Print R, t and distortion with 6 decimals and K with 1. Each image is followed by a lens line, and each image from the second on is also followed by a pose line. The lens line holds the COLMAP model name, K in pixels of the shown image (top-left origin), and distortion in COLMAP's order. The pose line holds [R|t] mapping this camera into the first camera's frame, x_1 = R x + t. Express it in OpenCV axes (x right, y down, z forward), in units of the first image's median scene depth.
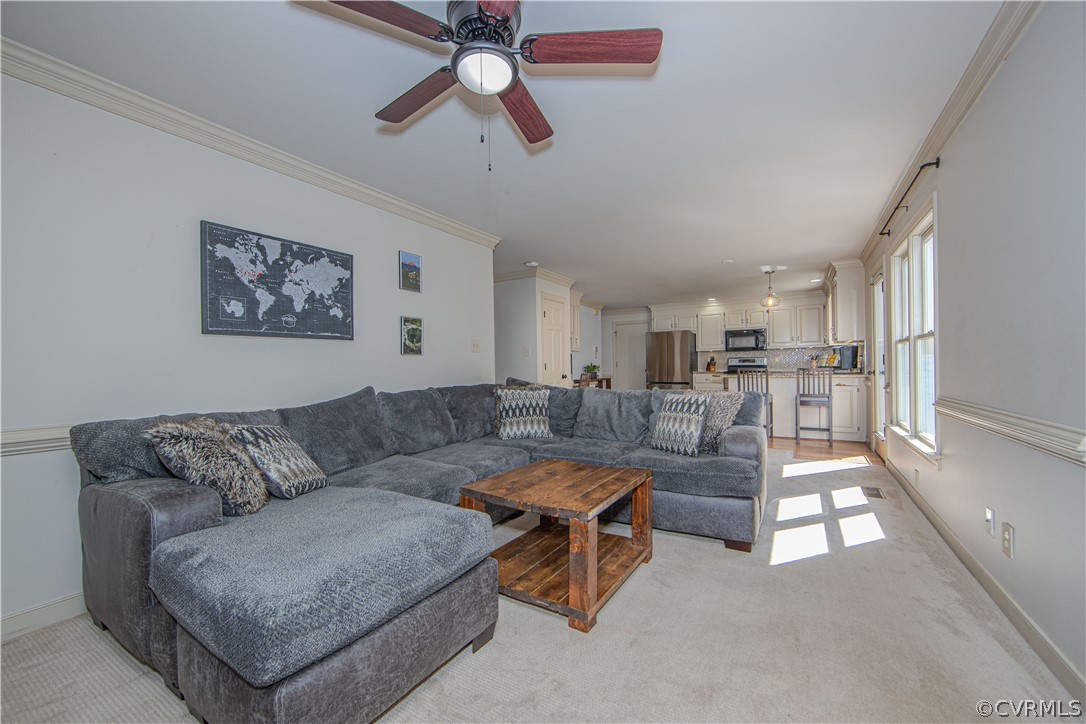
lens RADIAL K [[431.4, 0, 545.2], [0, 431.4, 366.2], [0, 0, 1]] dist [-0.009081, -0.000222]
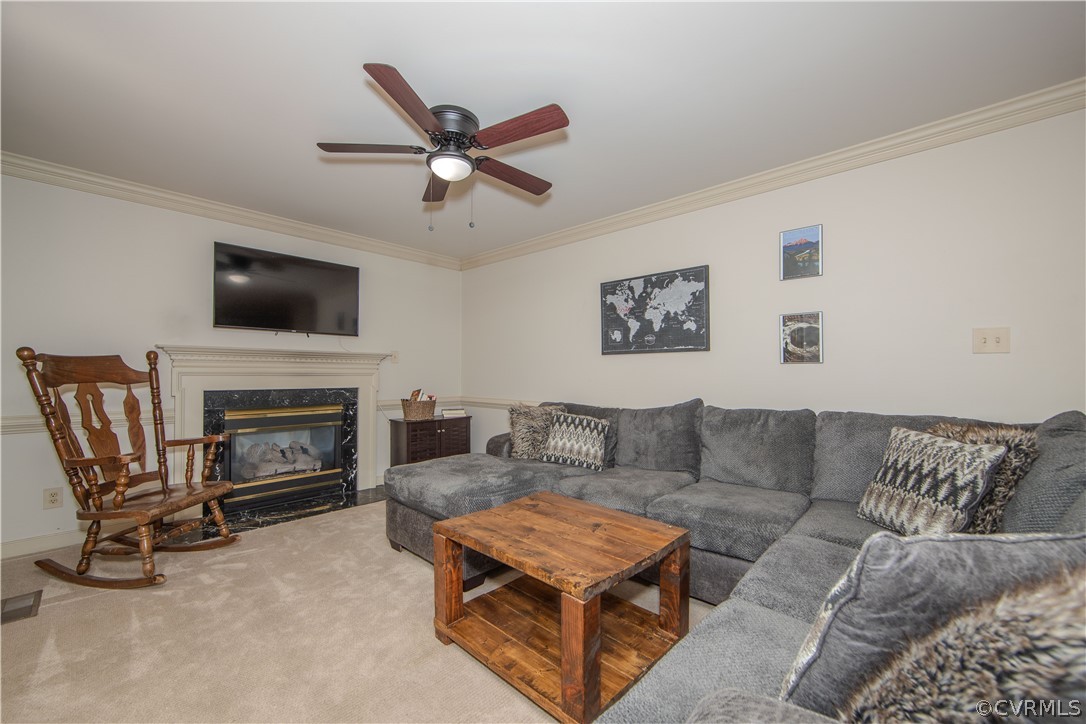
lens RADIAL K [[431.4, 0, 542.3], [0, 431.4, 369.6], [0, 0, 1]] dist [-0.009081, -0.000222]
pose [[-0.203642, 0.006503, -0.979024, 0.684131], [-0.000037, 0.999978, 0.006650, -0.027170], [0.979045, 0.001391, -0.203637, 0.945957]]
